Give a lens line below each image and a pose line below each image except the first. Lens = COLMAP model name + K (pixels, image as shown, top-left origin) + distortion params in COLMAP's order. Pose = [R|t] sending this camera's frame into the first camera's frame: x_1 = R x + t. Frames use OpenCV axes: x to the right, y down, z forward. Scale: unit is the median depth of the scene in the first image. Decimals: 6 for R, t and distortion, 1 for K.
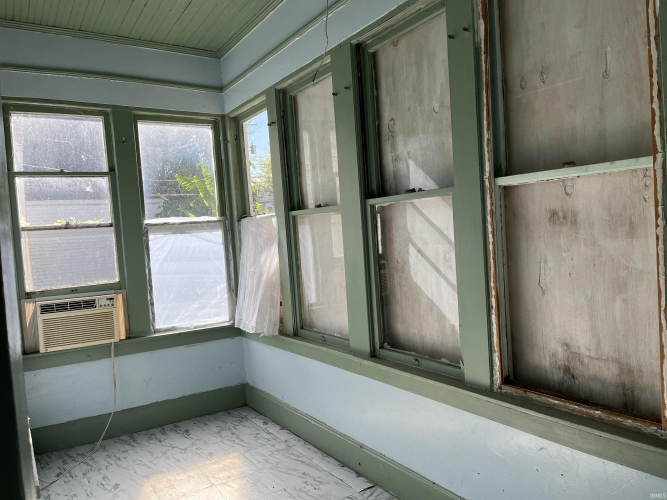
lens RADIAL K [[504.5, 0, 333.4], [0, 504.5, 251.2], [0, 0, 1]] dist [0.062376, -0.083361]
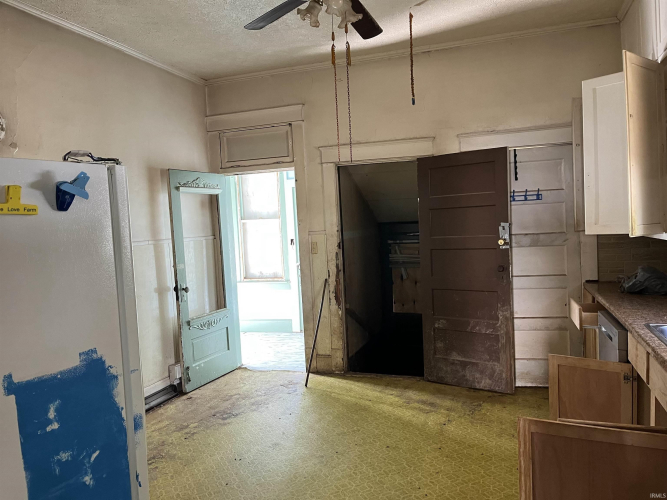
lens RADIAL K [[504.5, 0, 331.1], [0, 504.5, 249.0], [0, 0, 1]] dist [0.062376, -0.083361]
pose [[0.760617, -0.007579, 0.649156, -1.532403], [0.025764, 0.999497, -0.018517, 0.140774], [-0.648689, 0.030809, 0.760430, -2.133212]]
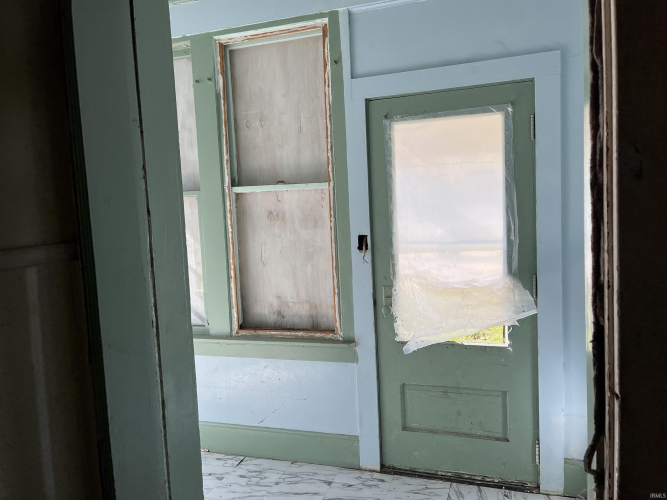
lens RADIAL K [[504.5, 0, 333.5], [0, 504.5, 249.8], [0, 0, 1]] dist [0.062376, -0.083361]
pose [[0.777961, -0.023478, 0.627873, -0.377418], [0.020964, 0.999715, 0.011407, 0.024148], [-0.627962, 0.004289, 0.778232, -0.308957]]
